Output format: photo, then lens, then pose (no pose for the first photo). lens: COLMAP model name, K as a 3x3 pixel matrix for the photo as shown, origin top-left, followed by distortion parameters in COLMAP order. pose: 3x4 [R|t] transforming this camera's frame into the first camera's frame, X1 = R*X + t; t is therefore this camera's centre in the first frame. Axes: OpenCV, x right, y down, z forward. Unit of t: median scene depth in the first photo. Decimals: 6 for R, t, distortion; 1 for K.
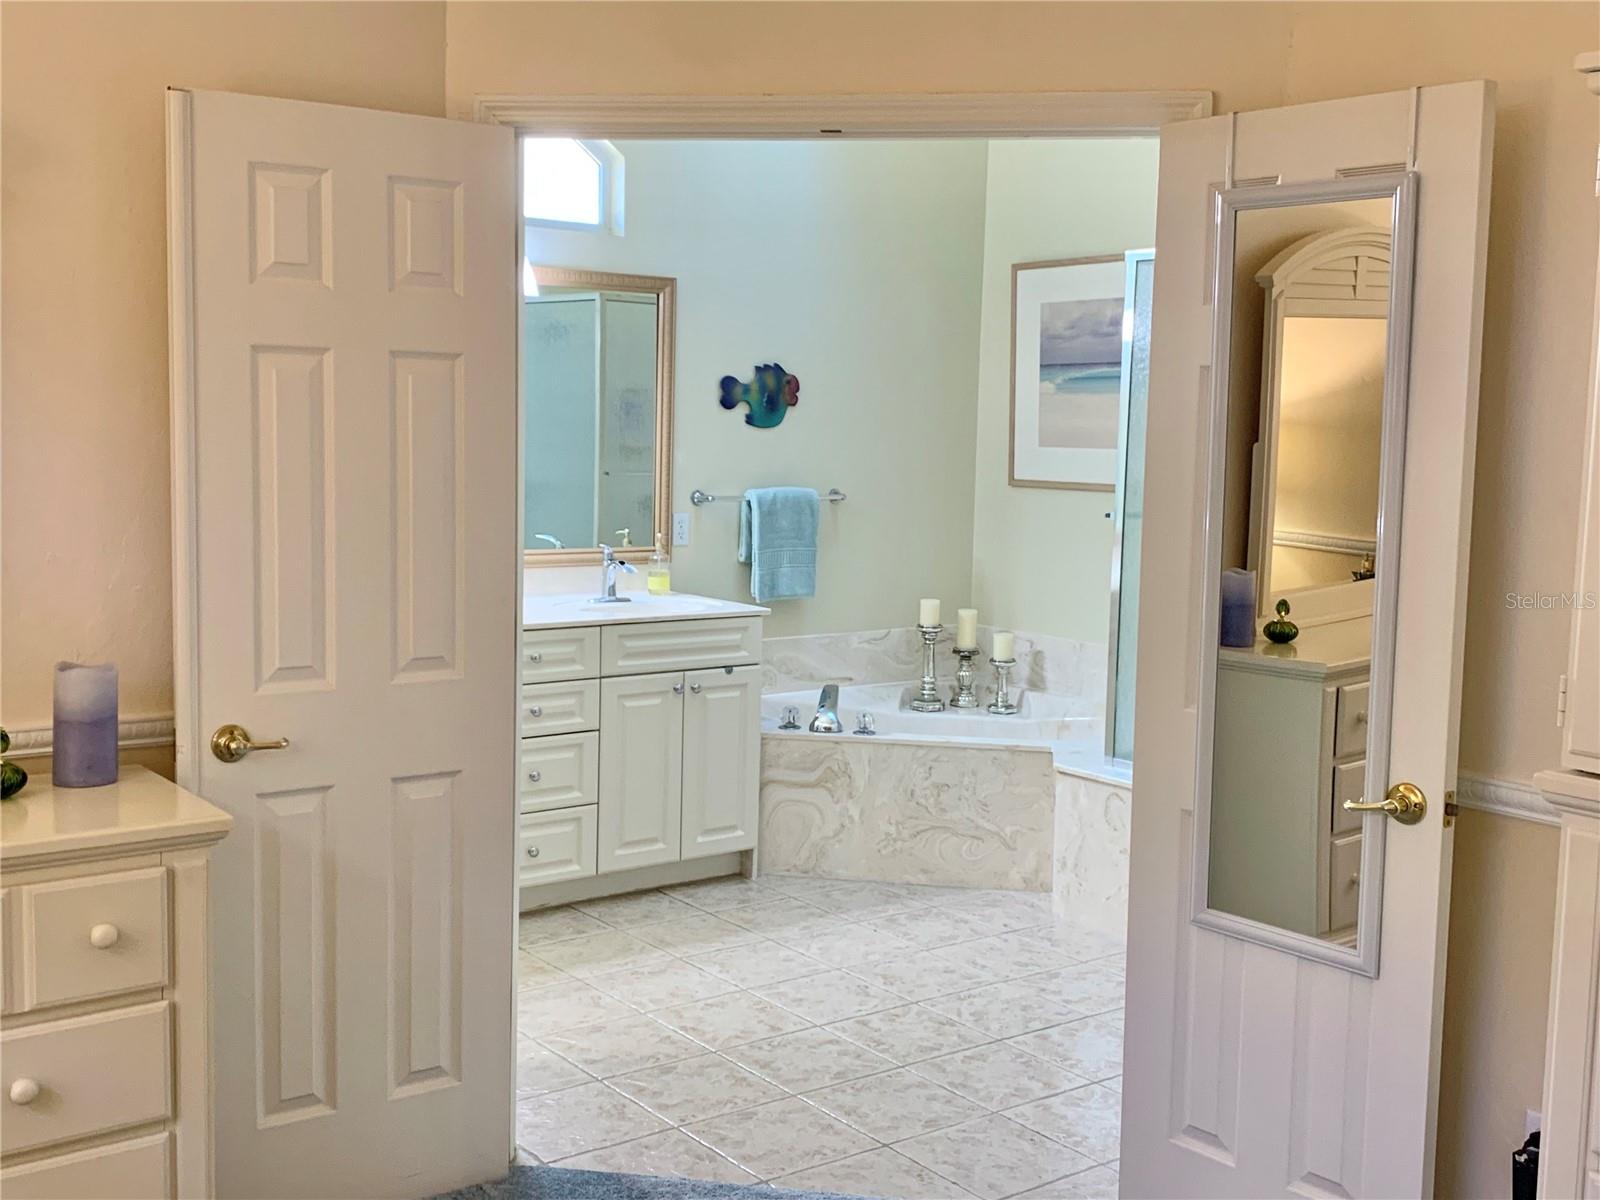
lens RADIAL K [[1737.6, 0, 800.0], [0, 1737.6, 600.0], [0, 0, 1]] dist [0.149279, 0.001543]
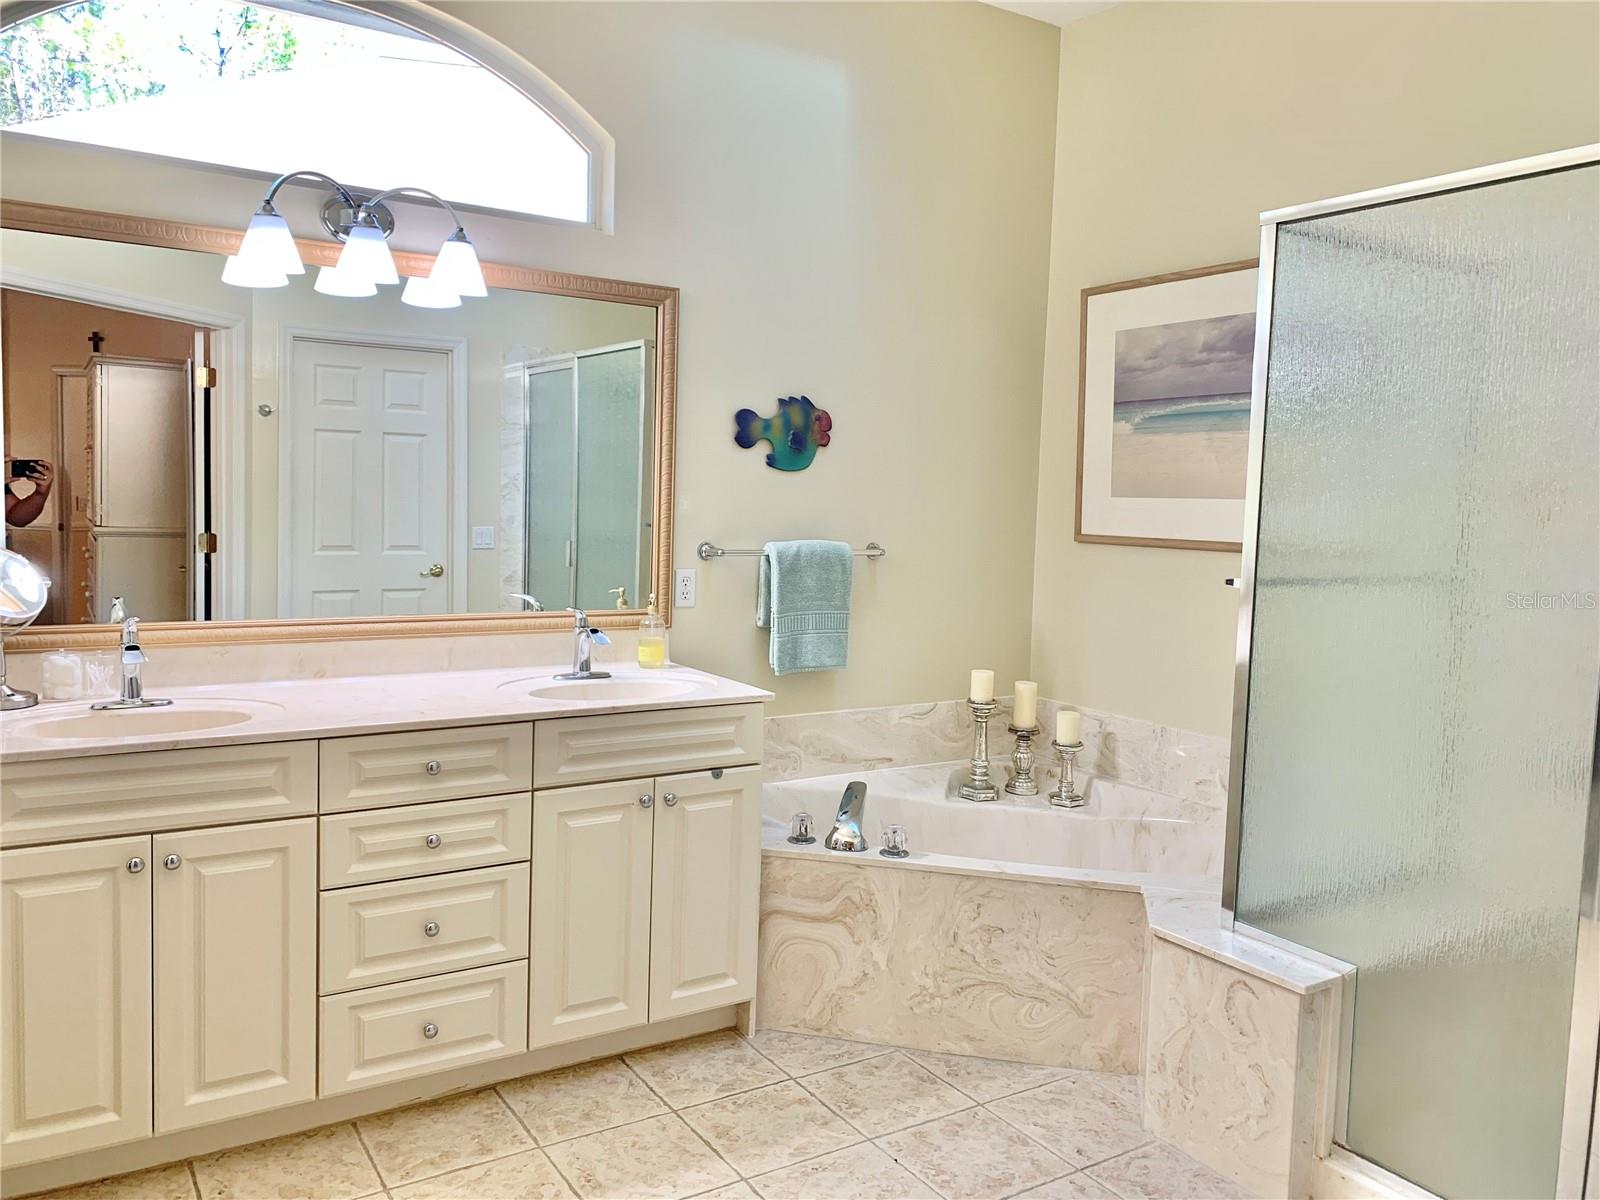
lens RADIAL K [[1235.4, 0, 807.4], [0, 1235.4, 579.7], [0, 0, 1]] dist [0.129669, -0.262482]
pose [[0.997207, 0.013139, -0.073521, 0.036028], [-0.015769, 0.999252, -0.035296, -0.025191], [0.073002, 0.036357, 0.996669, 0.416952]]
